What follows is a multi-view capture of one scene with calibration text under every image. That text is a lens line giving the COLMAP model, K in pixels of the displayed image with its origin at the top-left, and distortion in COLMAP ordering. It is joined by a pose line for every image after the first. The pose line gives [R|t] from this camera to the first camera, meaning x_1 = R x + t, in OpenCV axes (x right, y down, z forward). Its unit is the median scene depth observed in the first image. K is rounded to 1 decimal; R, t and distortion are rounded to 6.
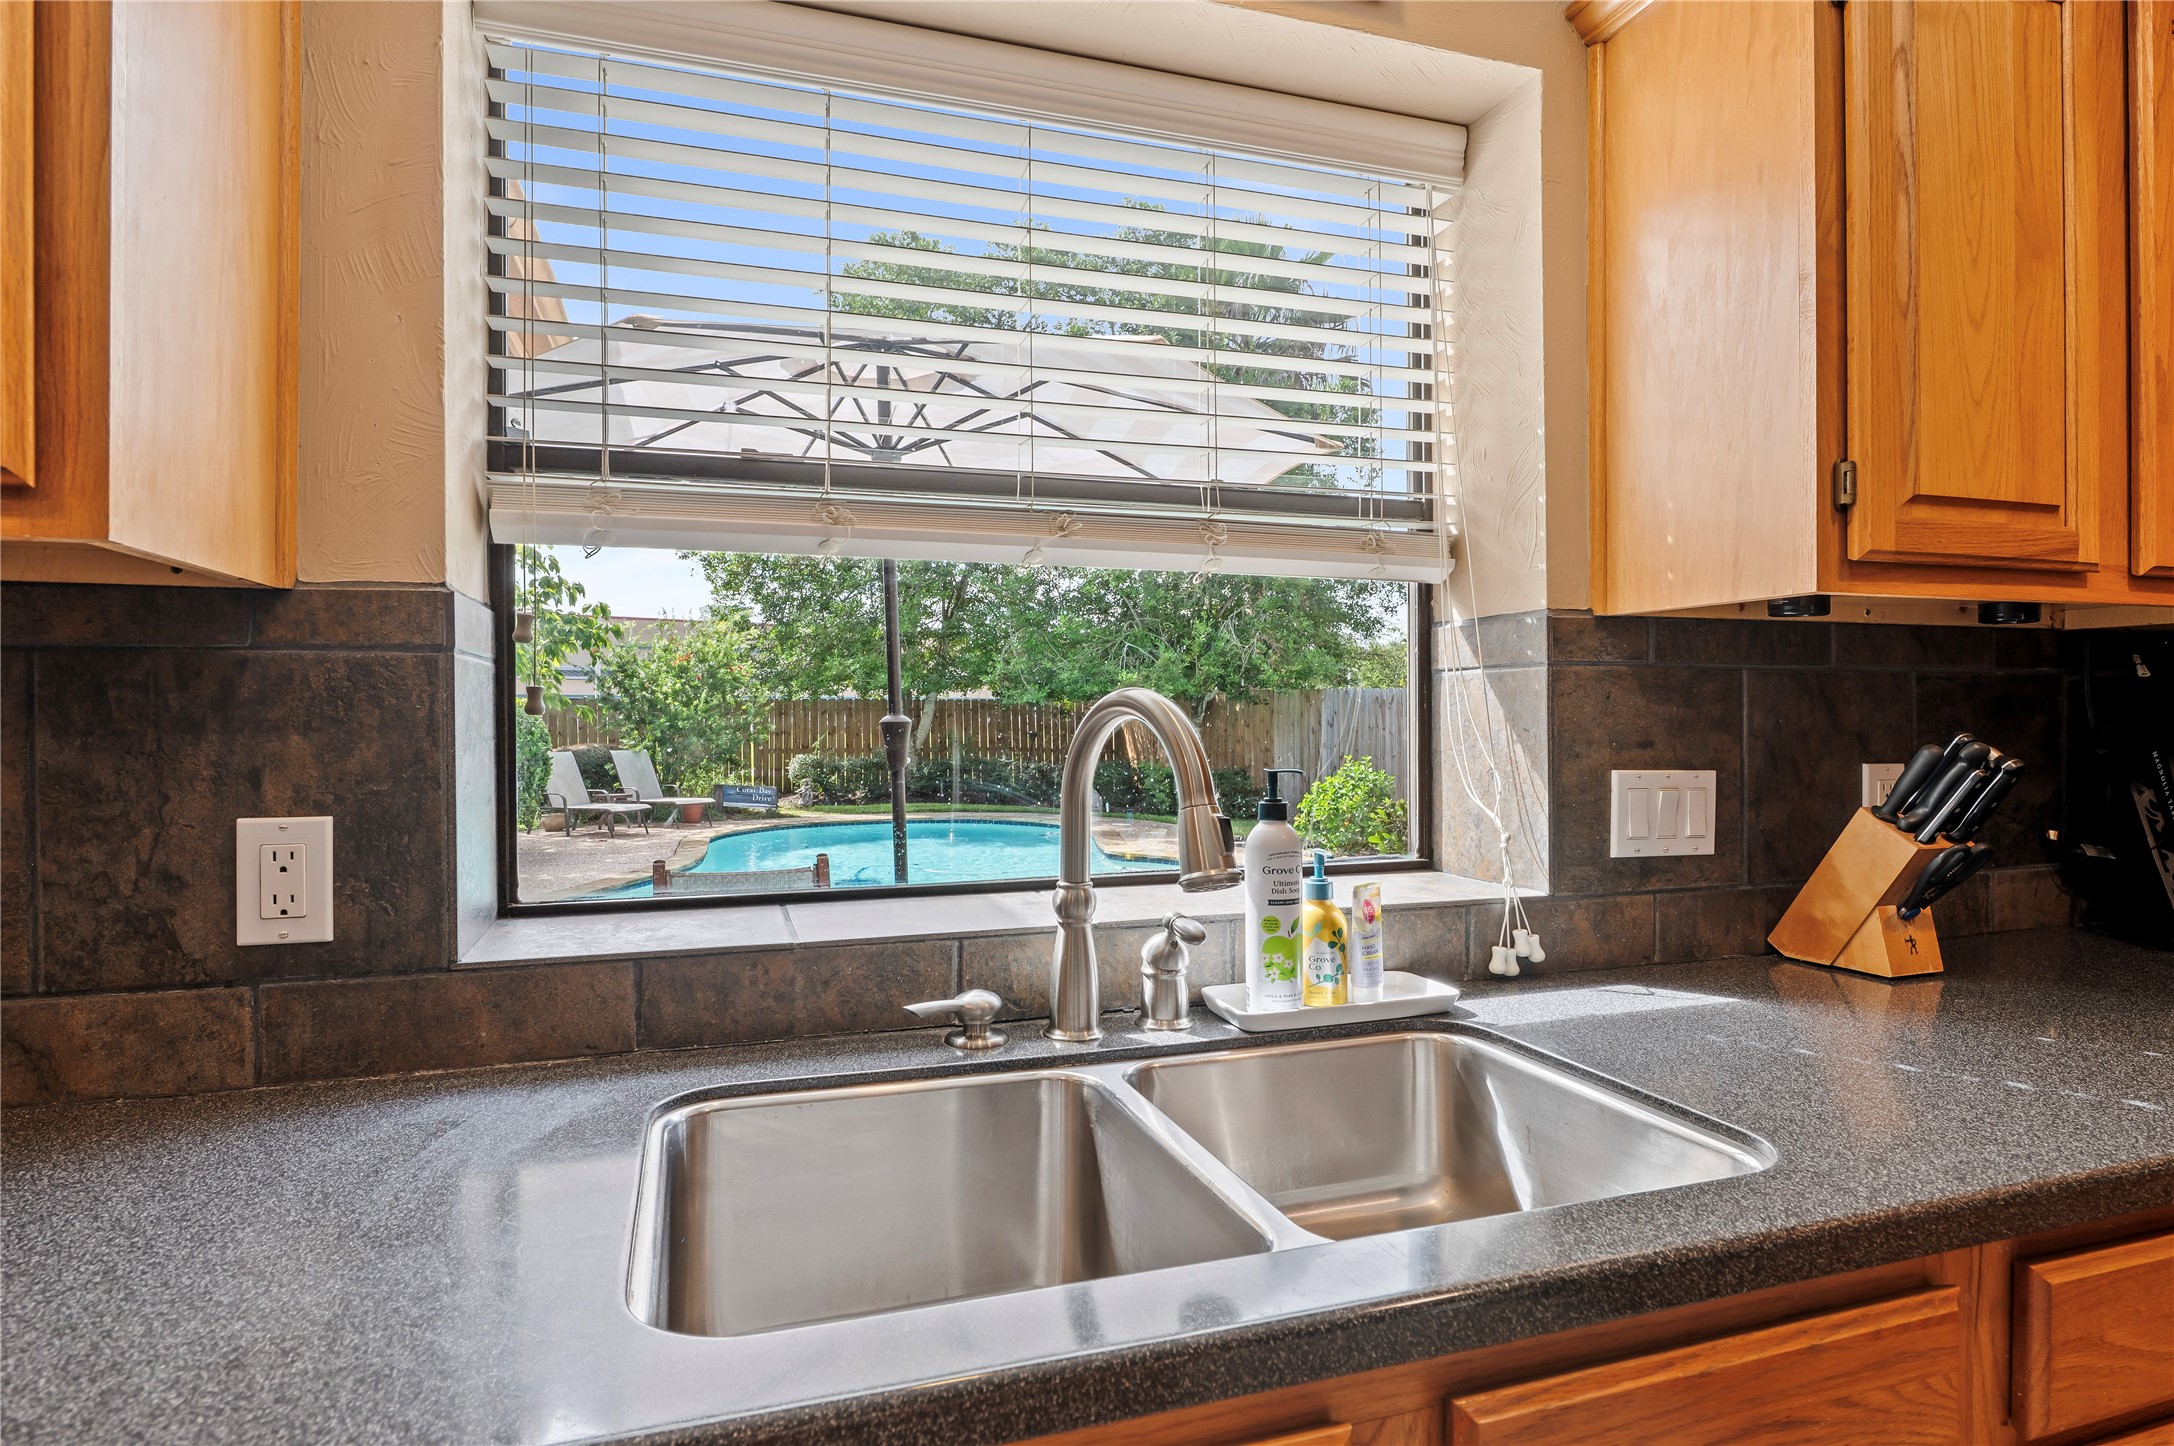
lens RADIAL K [[1092.4, 0, 1127.4], [0, 1092.4, 721.1], [0, 0, 1]] dist [-0.006318, -0.000377]
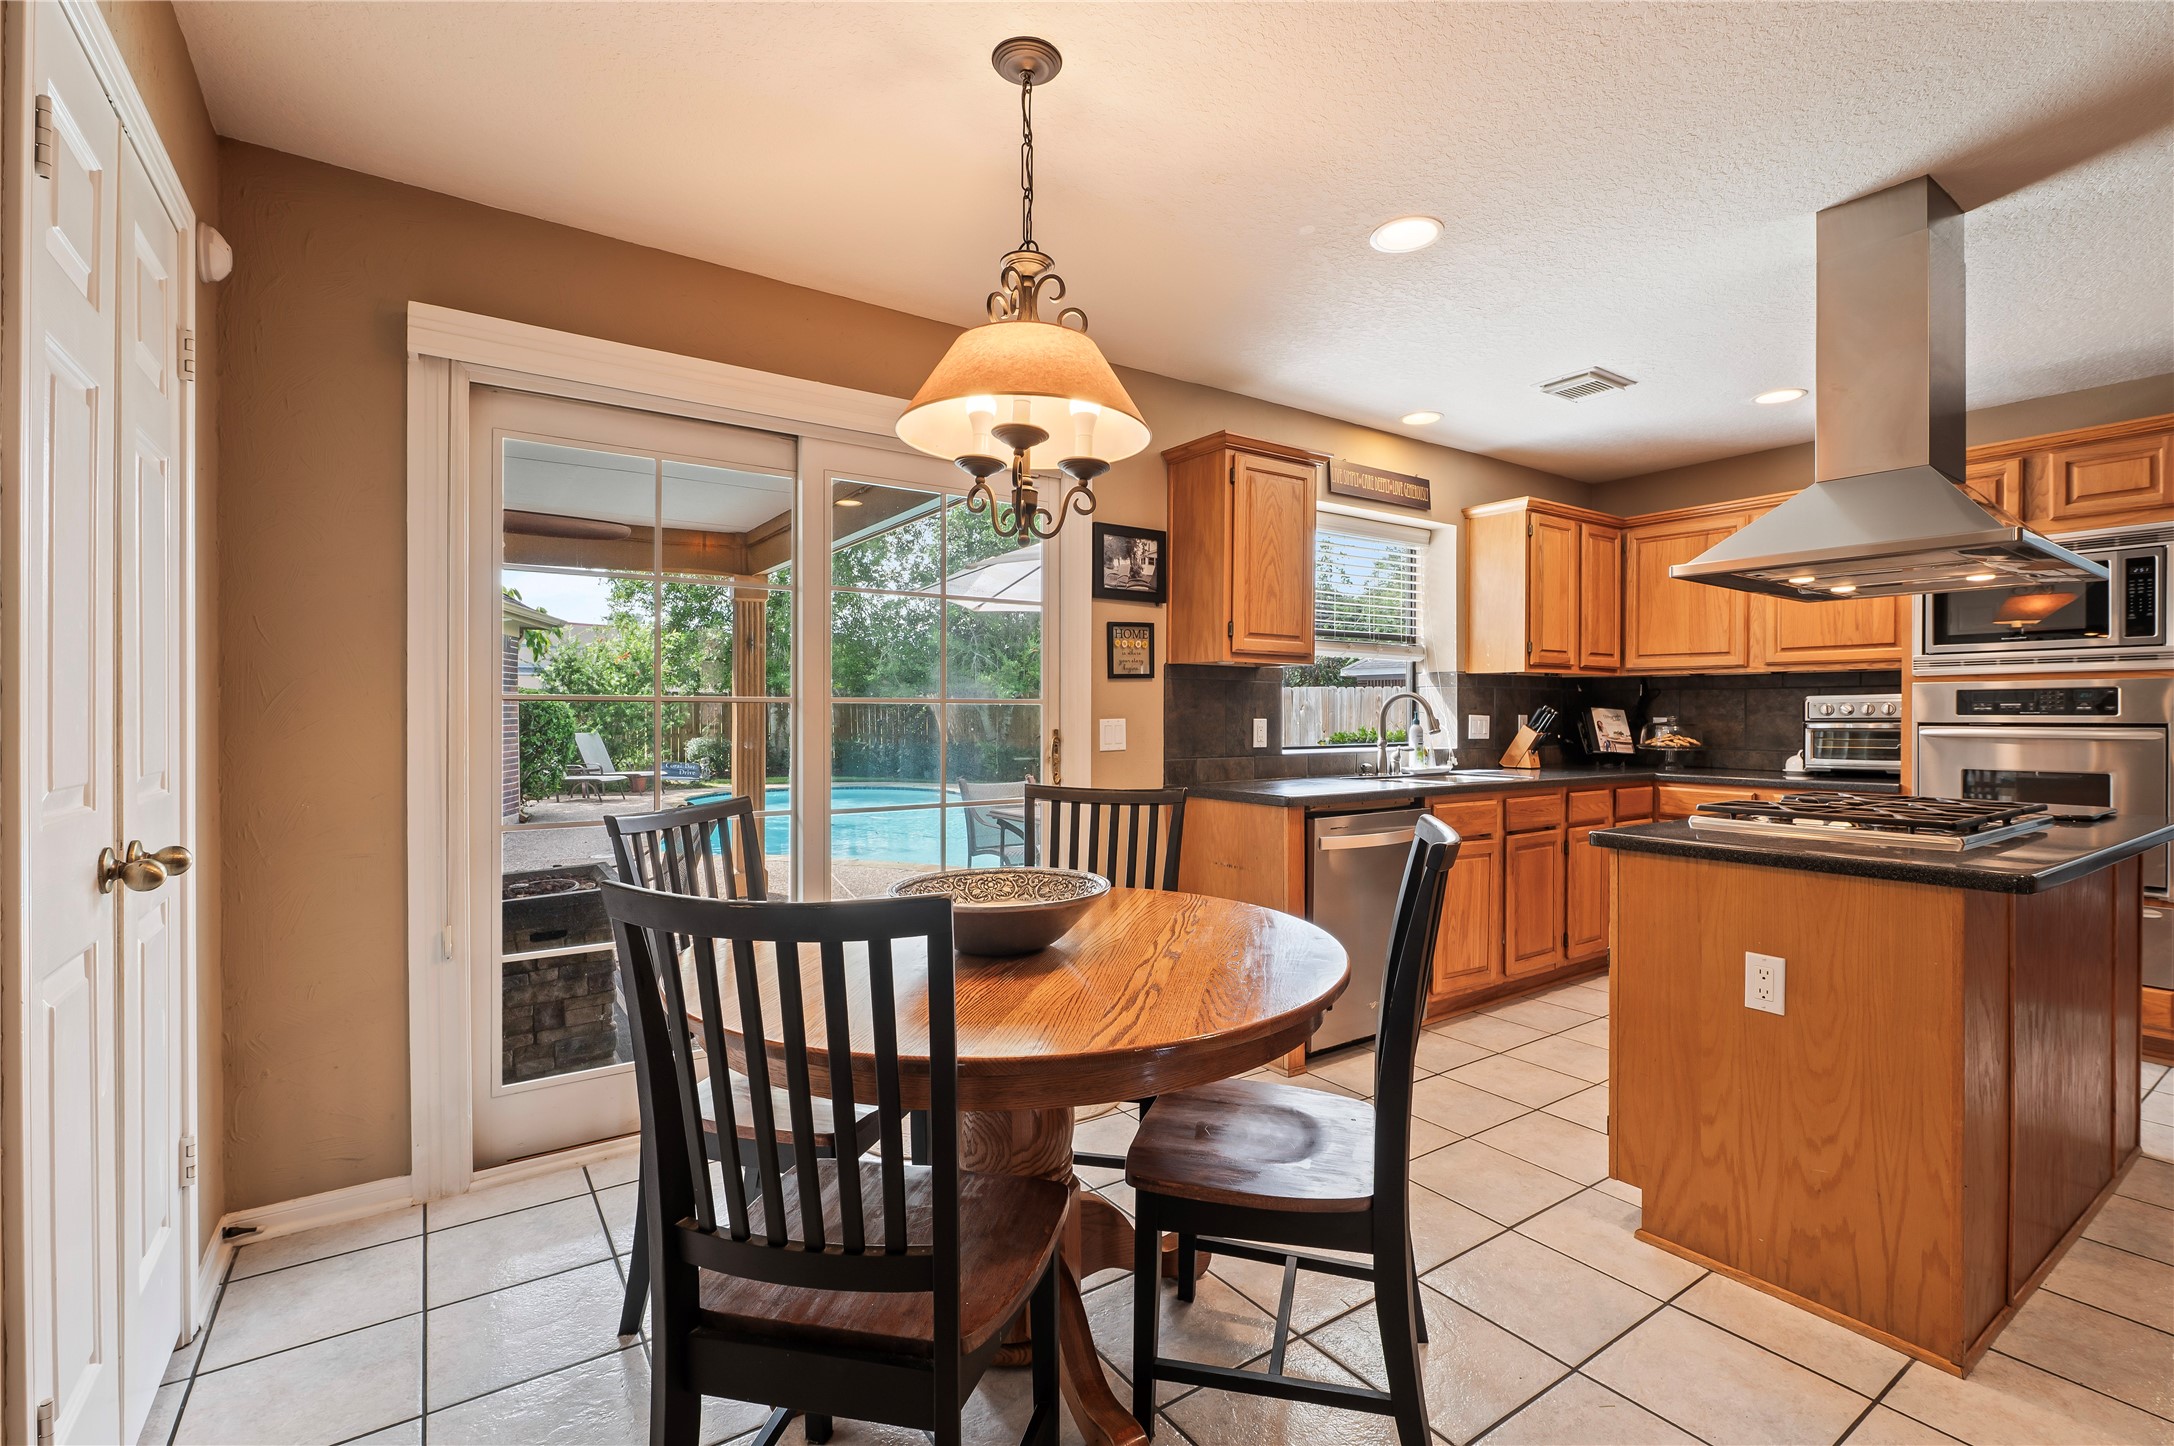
lens RADIAL K [[950.1, 0, 1097.9], [0, 950.1, 715.5], [0, 0, 1]] dist [-0.002408, -0.000357]
pose [[0.970740, 0.004744, 0.240086, -1.622084], [-0.004726, 0.999989, -0.000652, 0.057298], [-0.240086, -0.000501, 0.970751, -1.913201]]
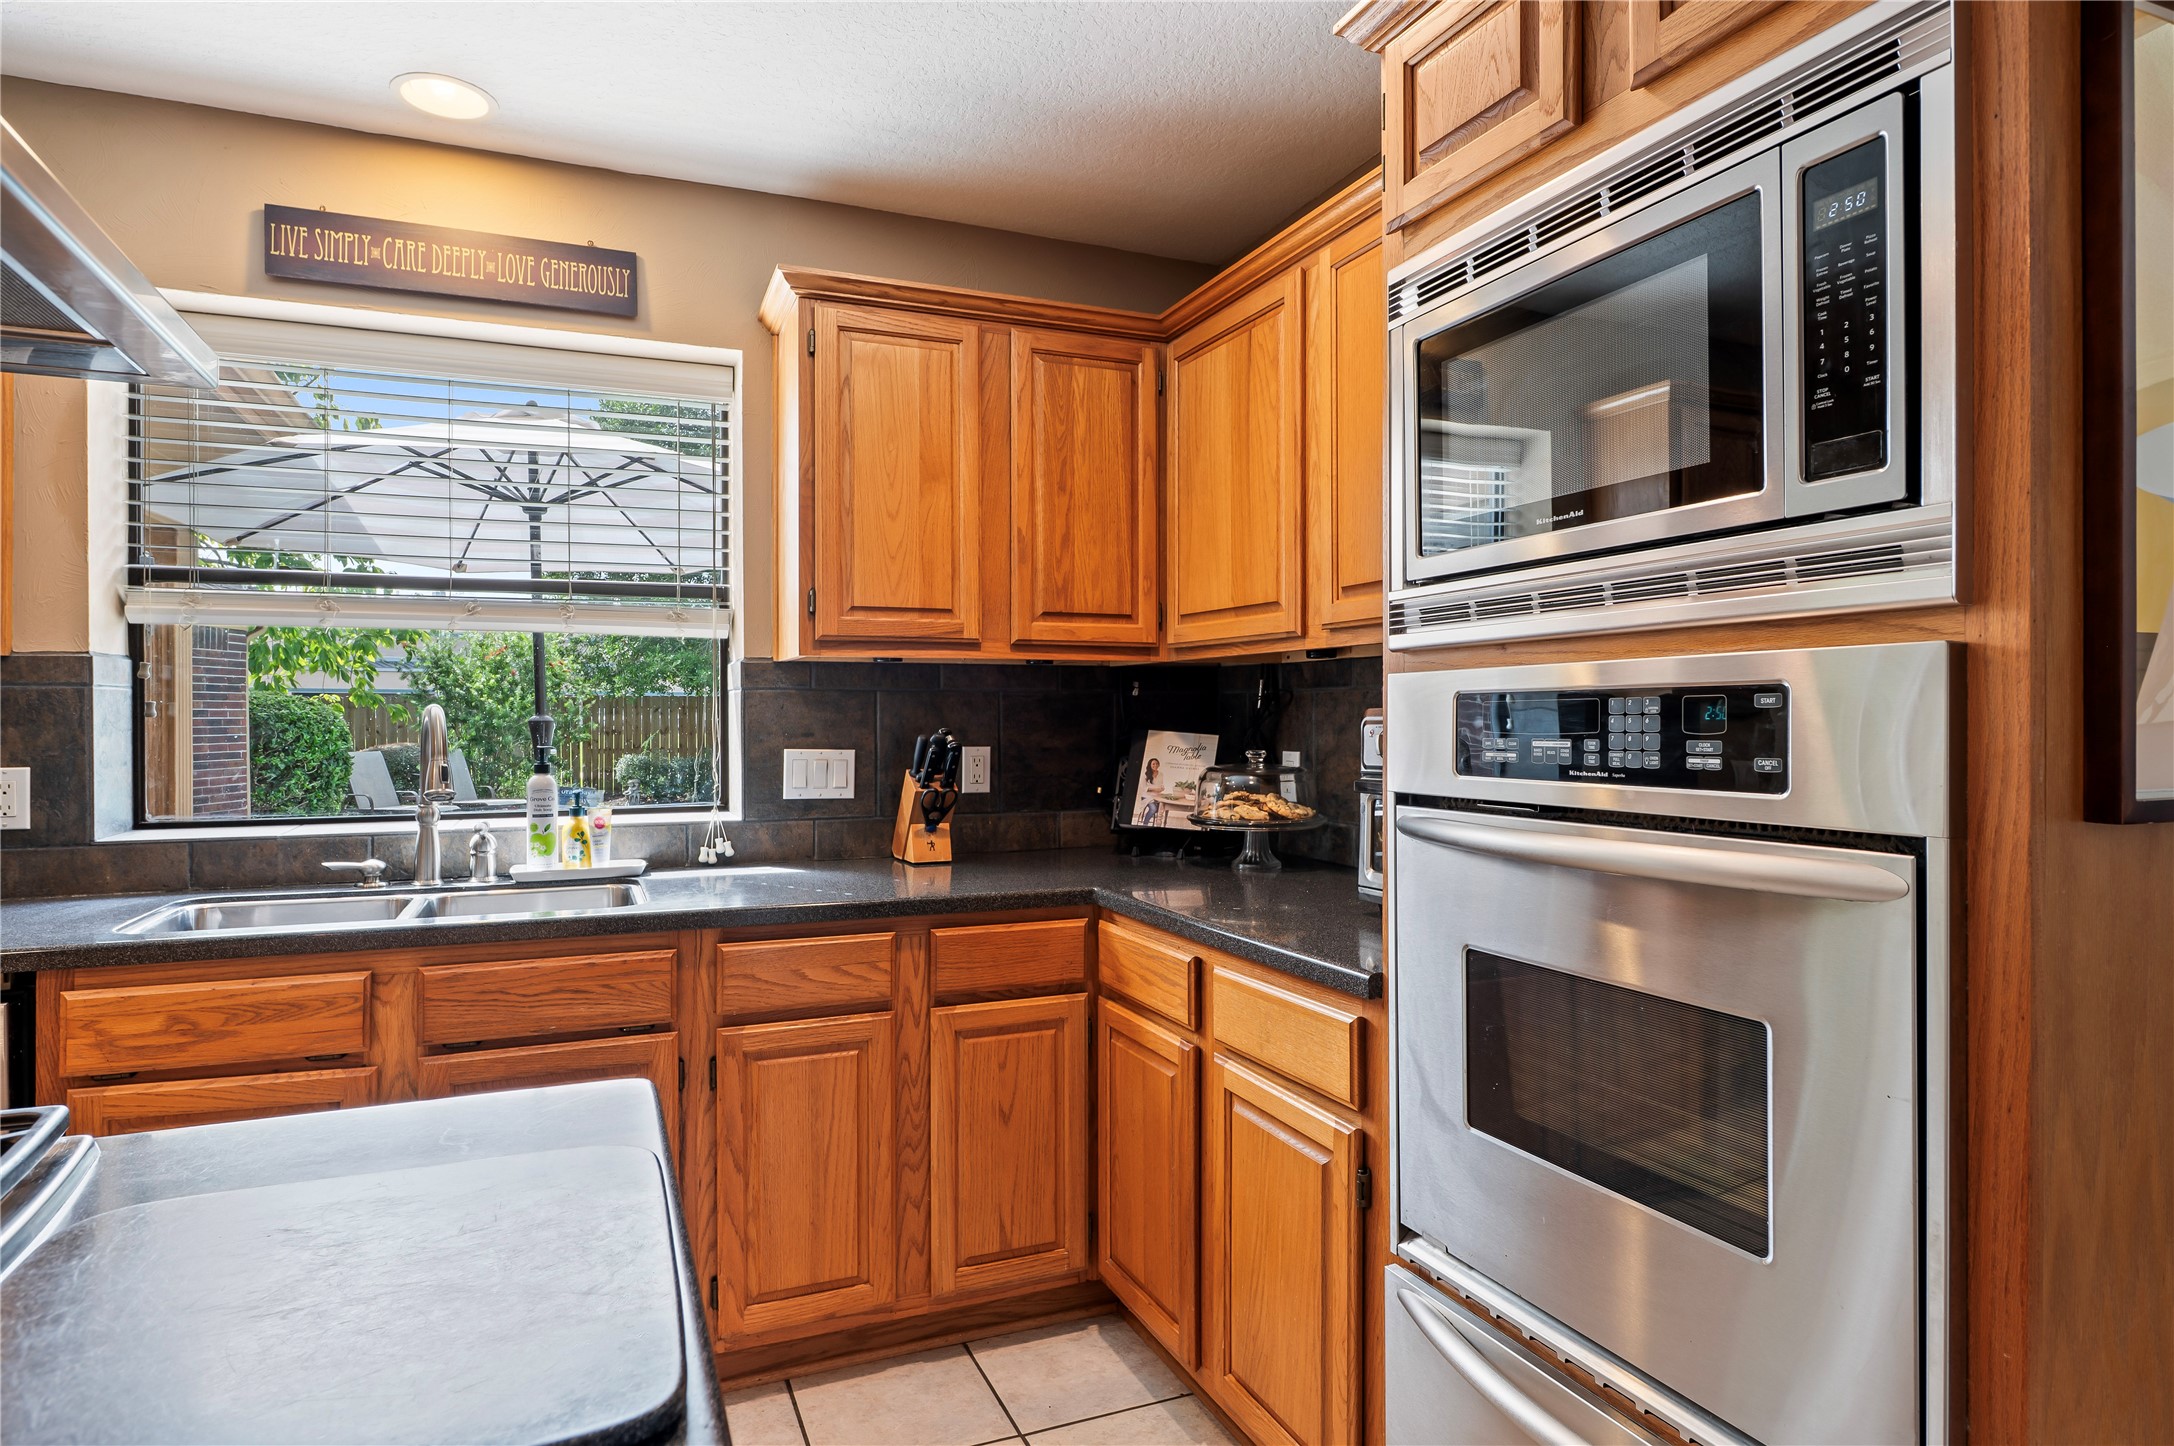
lens RADIAL K [[1223.5, 0, 1074.8], [0, 1223.5, 715.7], [0, 0, 1]] dist [-0.004071, -0.001042]
pose [[0.999756, 0.001232, 0.022070, 0.906559], [-0.001161, 0.999994, -0.003266, -0.003029], [-0.022074, 0.003240, 0.999751, -1.022154]]
